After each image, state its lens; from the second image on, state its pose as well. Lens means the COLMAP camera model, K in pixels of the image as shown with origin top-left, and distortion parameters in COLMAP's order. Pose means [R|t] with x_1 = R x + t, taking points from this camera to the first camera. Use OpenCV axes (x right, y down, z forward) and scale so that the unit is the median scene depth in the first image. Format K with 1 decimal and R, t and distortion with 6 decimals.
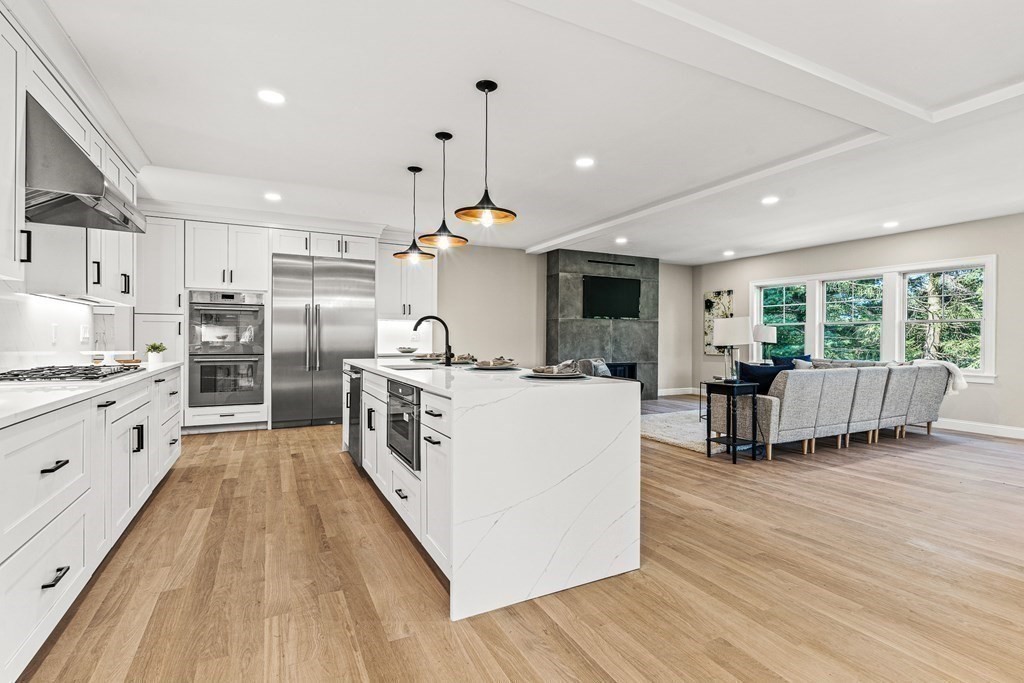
lens RADIAL K [[474.6, 0, 512.0], [0, 474.6, 341.5], [0, 0, 1]] dist [-0.013883, 0.000415]
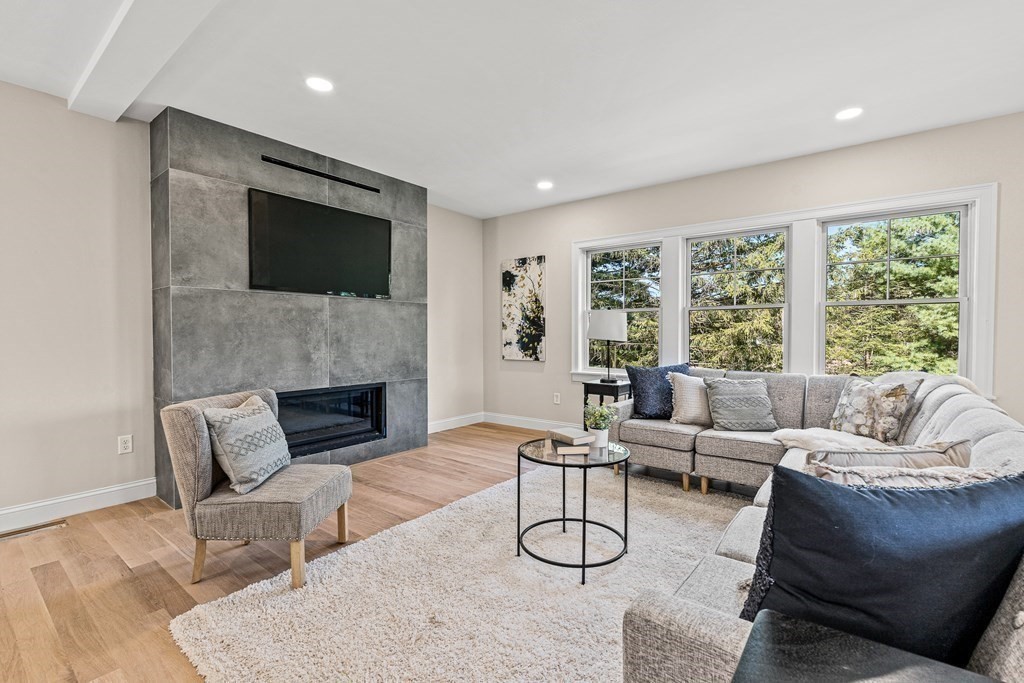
lens RADIAL K [[455.6, 0, 509.5], [0, 455.6, 342.7], [0, 0, 1]] dist [-0.002274, -0.000238]
pose [[0.905531, -0.014920, 0.424017, 0.184253], [0.009526, 0.999845, 0.014838, -0.004536], [-0.424172, -0.009397, 0.905533, 0.519309]]
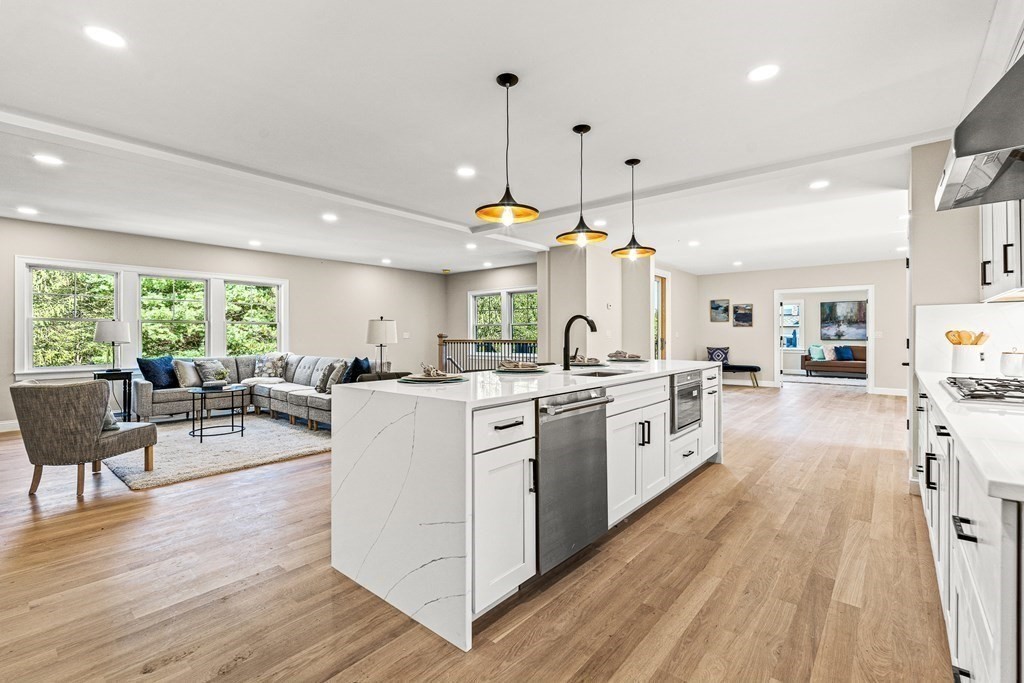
lens RADIAL K [[458.2, 0, 510.7], [0, 458.2, 335.3], [0, 0, 1]] dist [0.000530, -0.000057]
pose [[-0.385392, -0.005062, 0.922739, -0.396448], [0.008055, 0.999928, 0.008850, -0.011141], [-0.922718, 0.010844, -0.385324, 0.625364]]
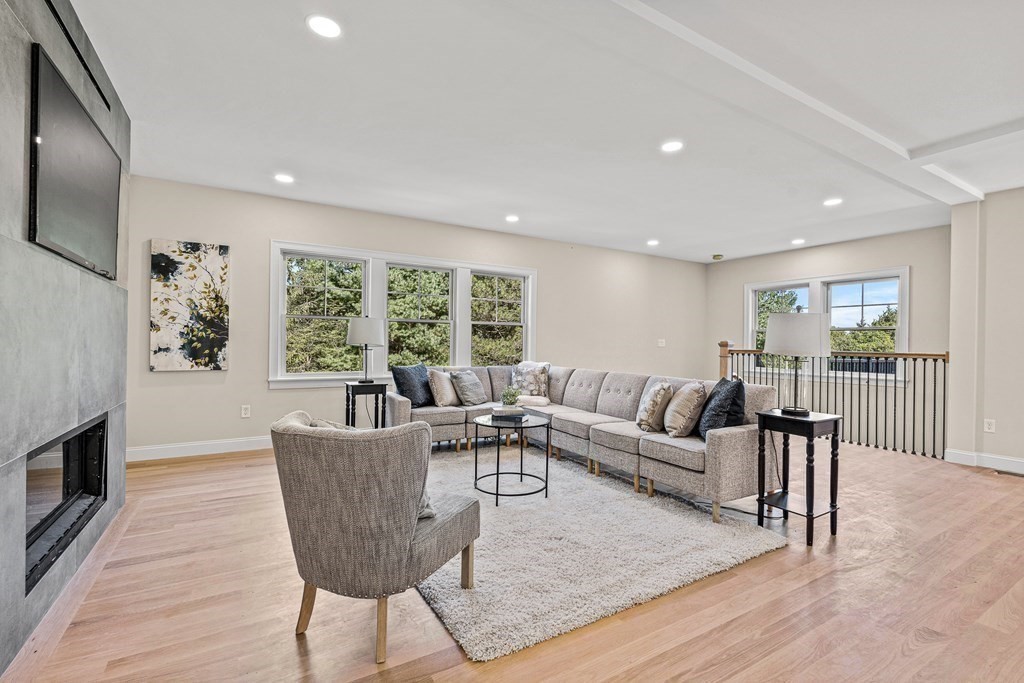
lens RADIAL K [[455.6, 0, 509.5], [0, 455.6, 342.7], [0, 0, 1]] dist [-0.002274, -0.000238]
pose [[-0.066008, -0.006344, 0.997799, -0.069478], [-0.004997, 0.999969, 0.006027, -0.006272], [-0.997807, -0.004588, -0.066038, 0.782275]]
